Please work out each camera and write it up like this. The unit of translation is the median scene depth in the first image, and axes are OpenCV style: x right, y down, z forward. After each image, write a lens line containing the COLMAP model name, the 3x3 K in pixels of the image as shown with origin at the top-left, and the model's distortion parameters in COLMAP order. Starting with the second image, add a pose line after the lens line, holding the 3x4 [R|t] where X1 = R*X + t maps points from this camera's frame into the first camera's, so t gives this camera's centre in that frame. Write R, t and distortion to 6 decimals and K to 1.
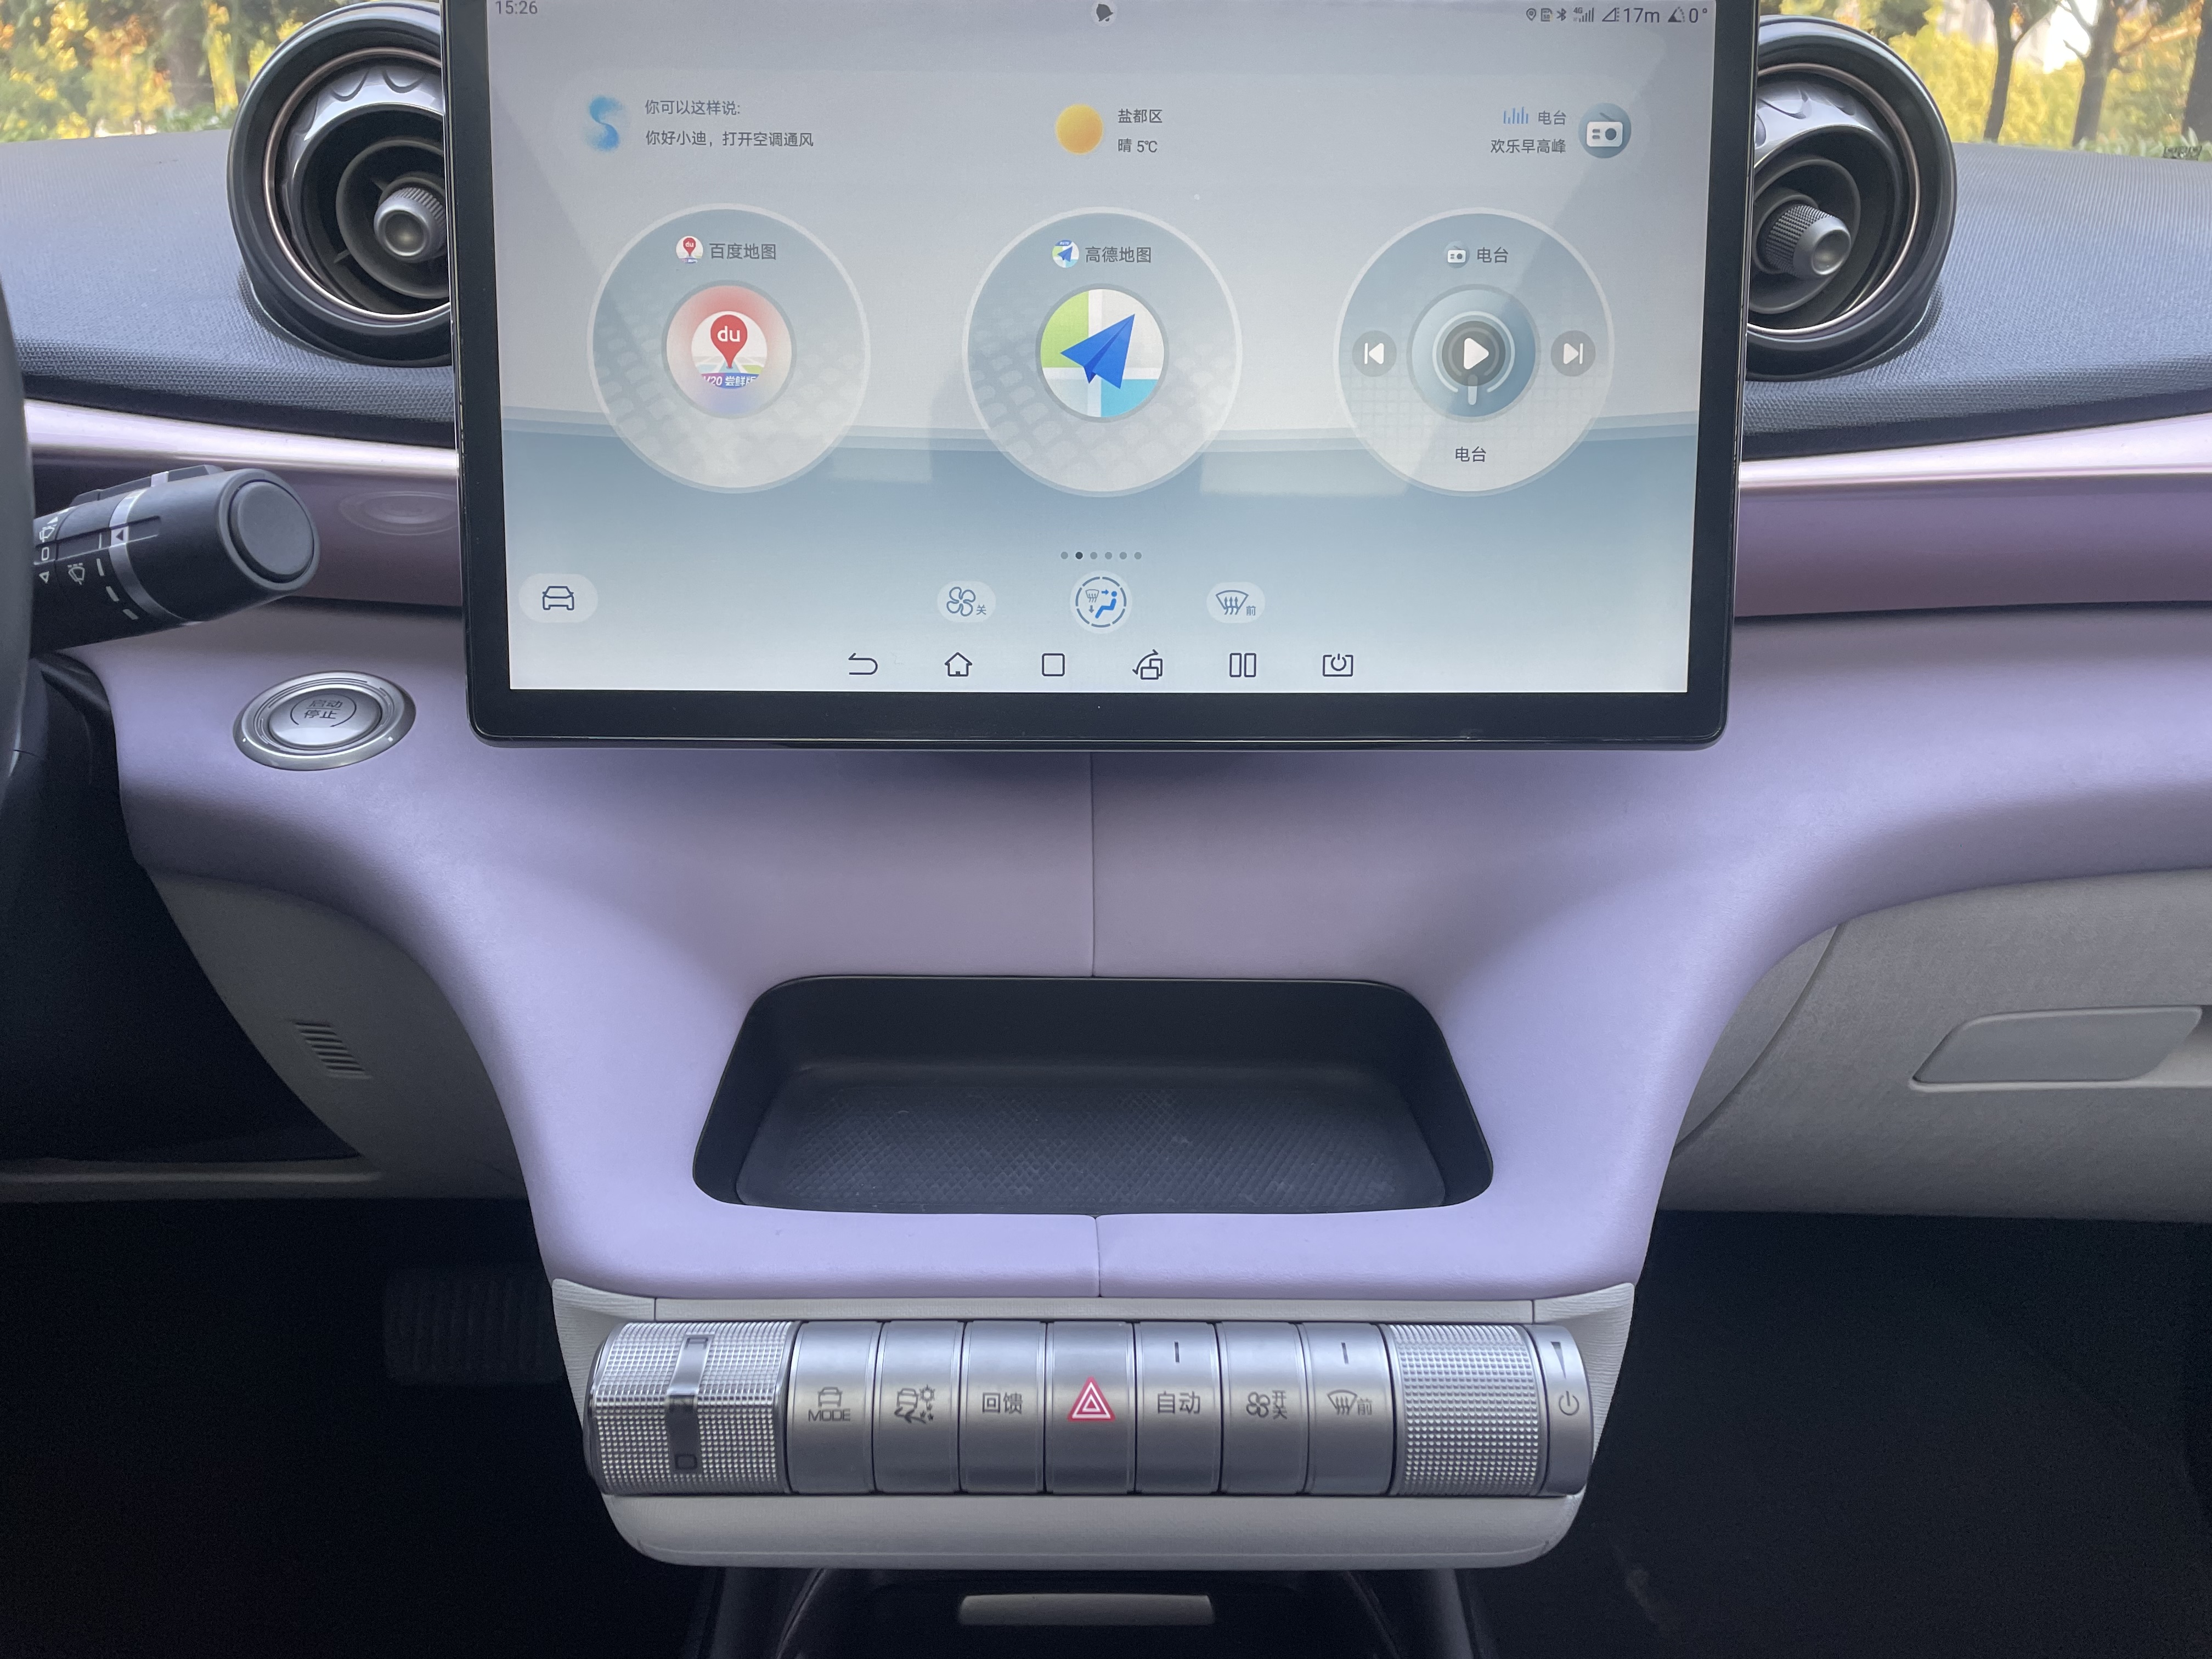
lens RADIAL K [[1624.3, 0, 1106.8], [0, 1624.3, 838.0], [0, 0, 1]] dist [0.079719, -0.102623]
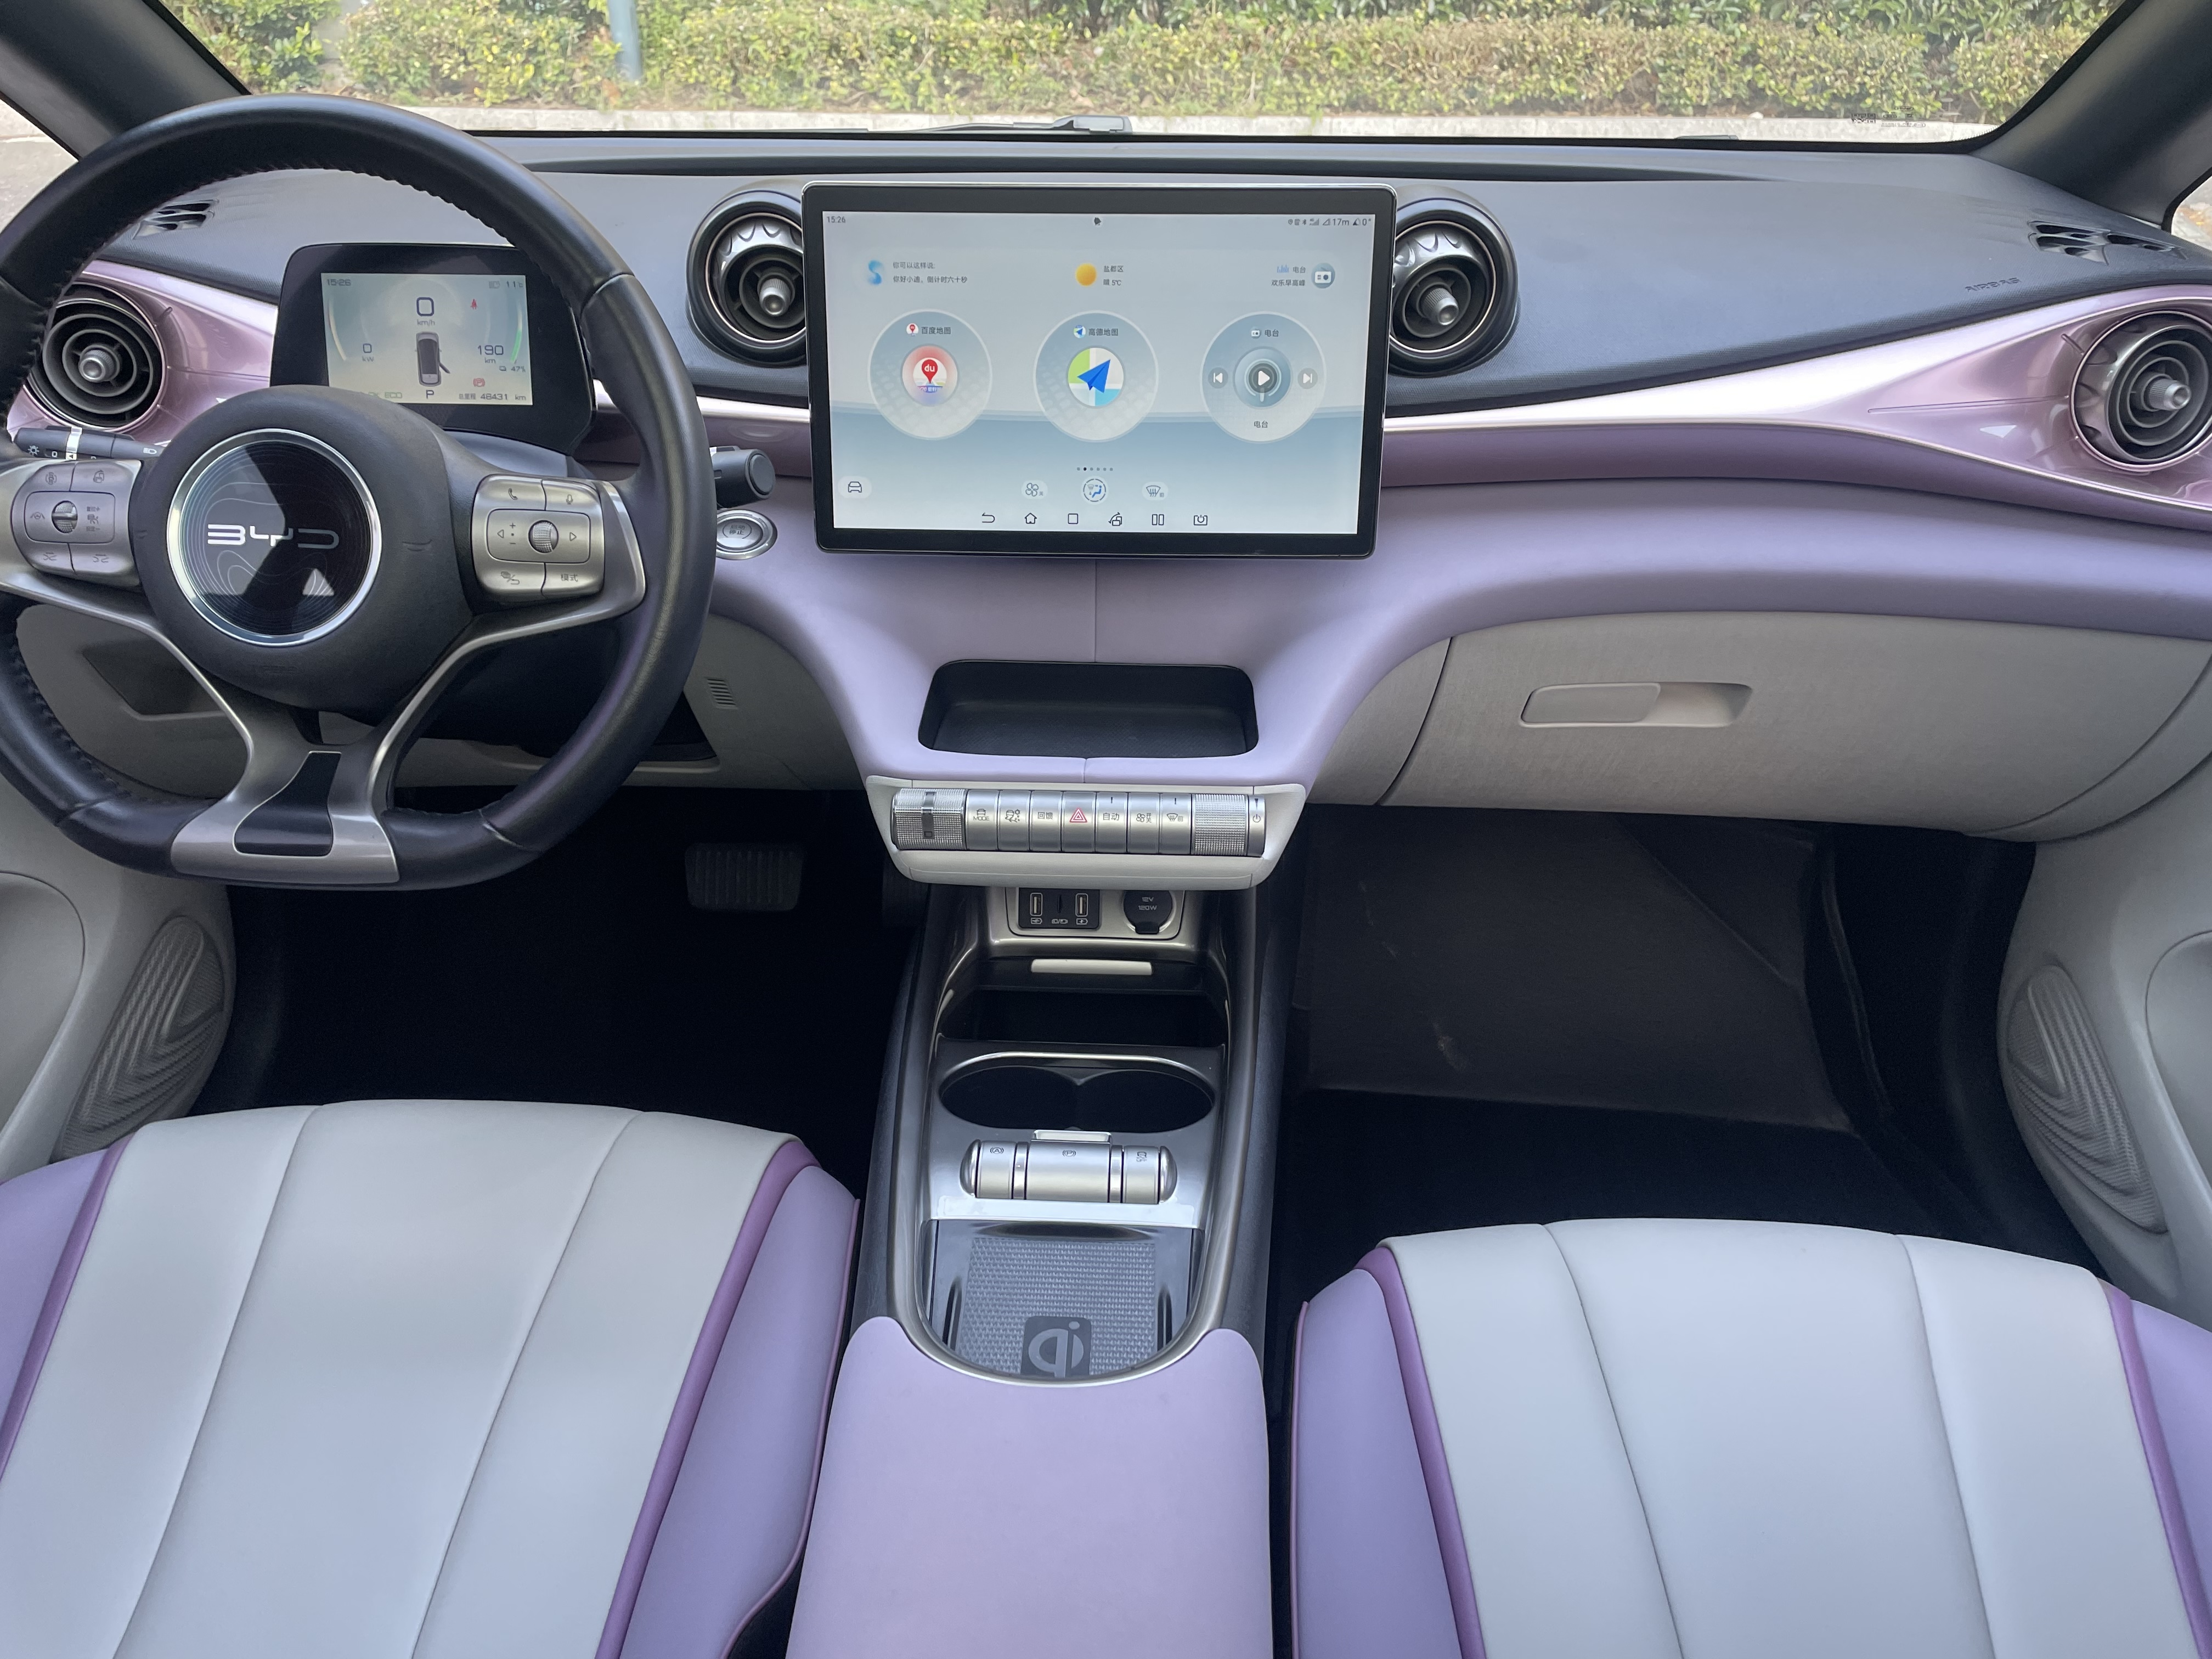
lens RADIAL K [[1628.4, 0, 1081.9], [0, 1628.4, 827.5], [0, 0, 1]] dist [0.099182, -0.096786]
pose [[0.997778, 0.020173, -0.063493, 0.132219], [-0.009270, 0.985820, 0.167552, -0.065840], [0.065972, -0.166592, 0.983816, -1.297991]]
